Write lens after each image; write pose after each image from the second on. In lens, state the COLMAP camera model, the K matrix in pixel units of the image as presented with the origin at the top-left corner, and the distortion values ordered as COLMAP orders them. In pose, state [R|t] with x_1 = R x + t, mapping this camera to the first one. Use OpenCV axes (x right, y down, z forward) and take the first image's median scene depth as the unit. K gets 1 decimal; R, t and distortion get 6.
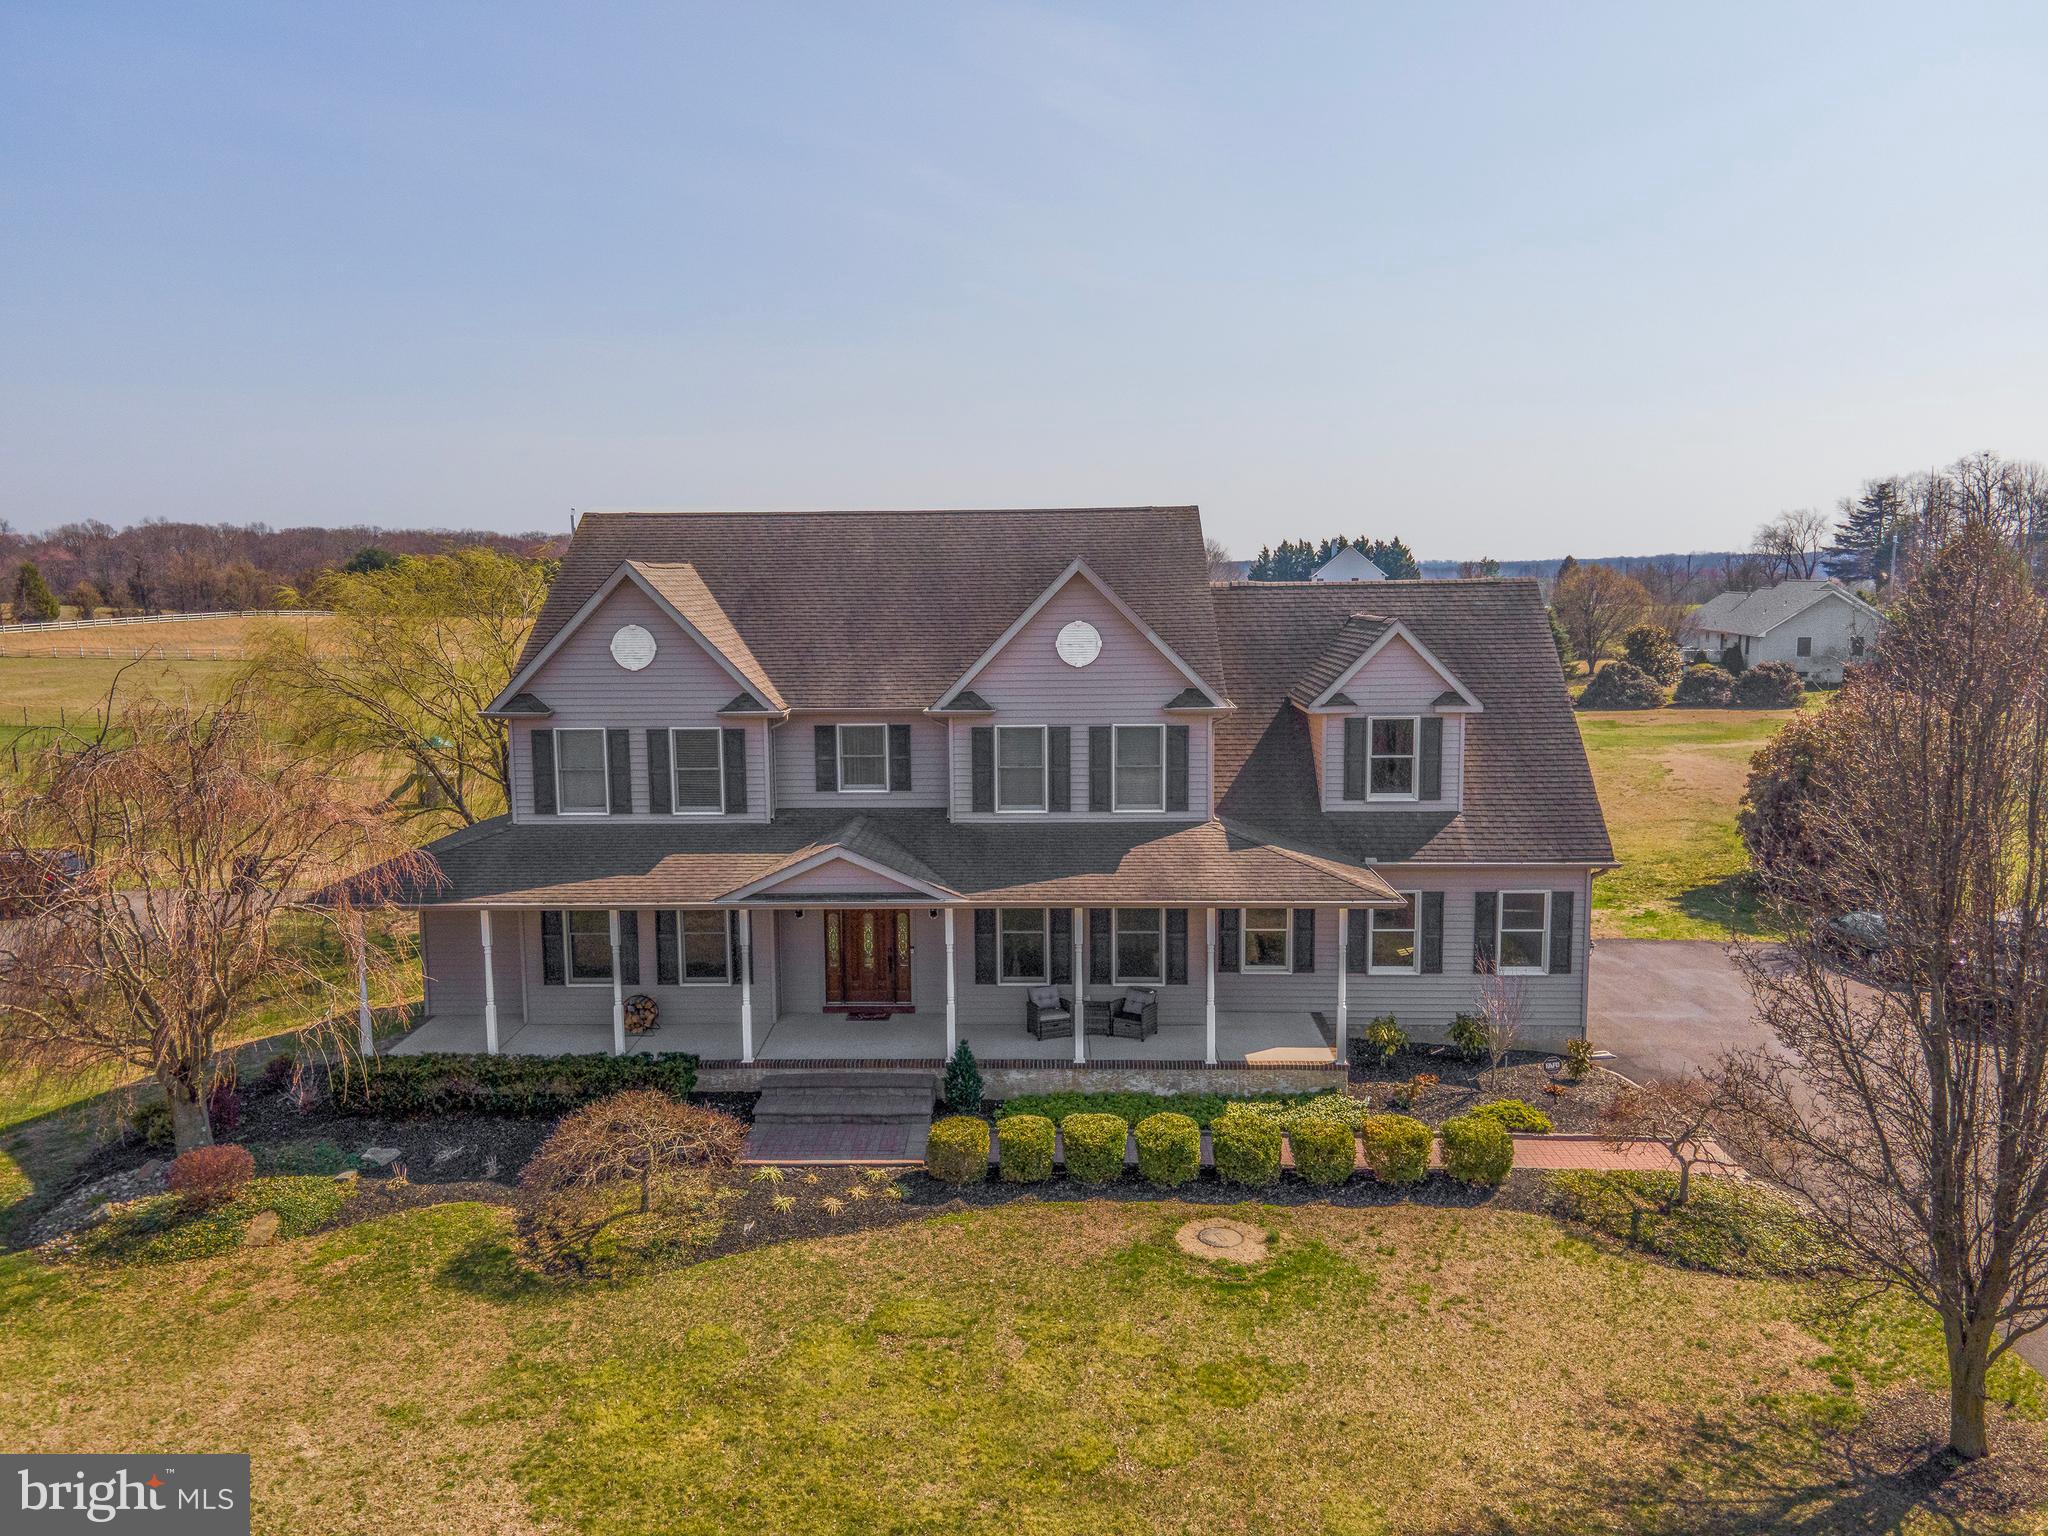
lens RADIAL K [[1471.4, 0, 999.4], [0, 1471.4, 765.6], [0, 0, 1]] dist [0.025817, 0.006349]
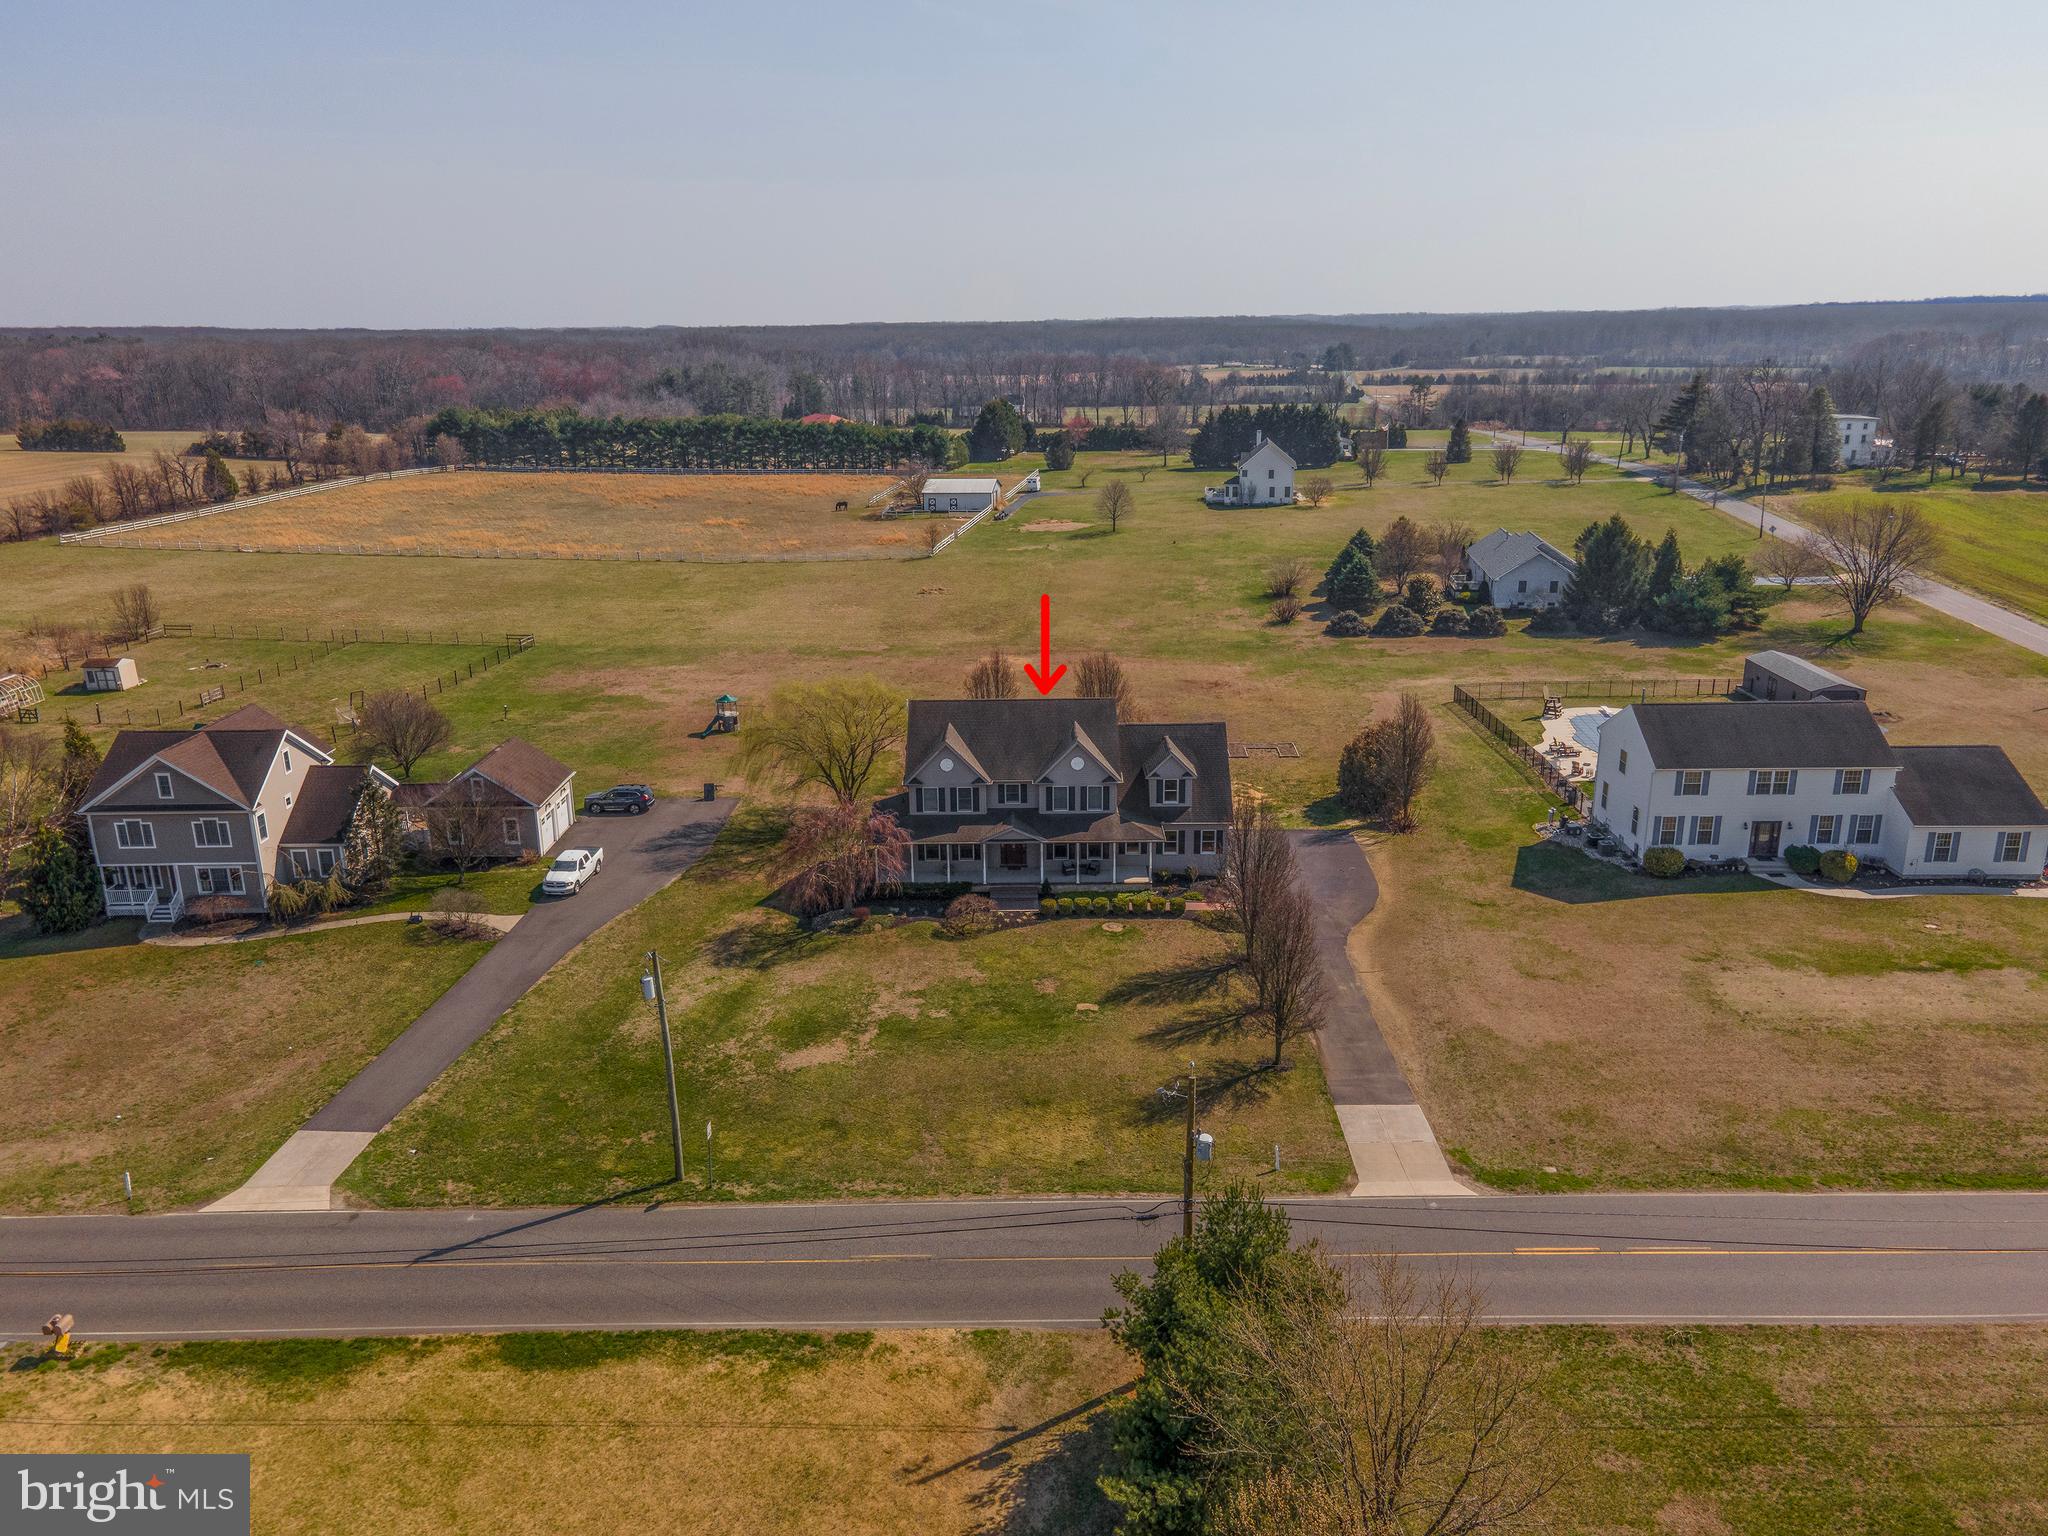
lens RADIAL K [[1471.4, 0, 999.4], [0, 1471.4, 765.6], [0, 0, 1]] dist [0.025817, 0.006349]
pose [[0.999753, -0.010521, 0.019601, -0.196144], [0.007189, 0.986610, 0.162937, -0.640265], [-0.021053, -0.162755, 0.986442, -2.390991]]
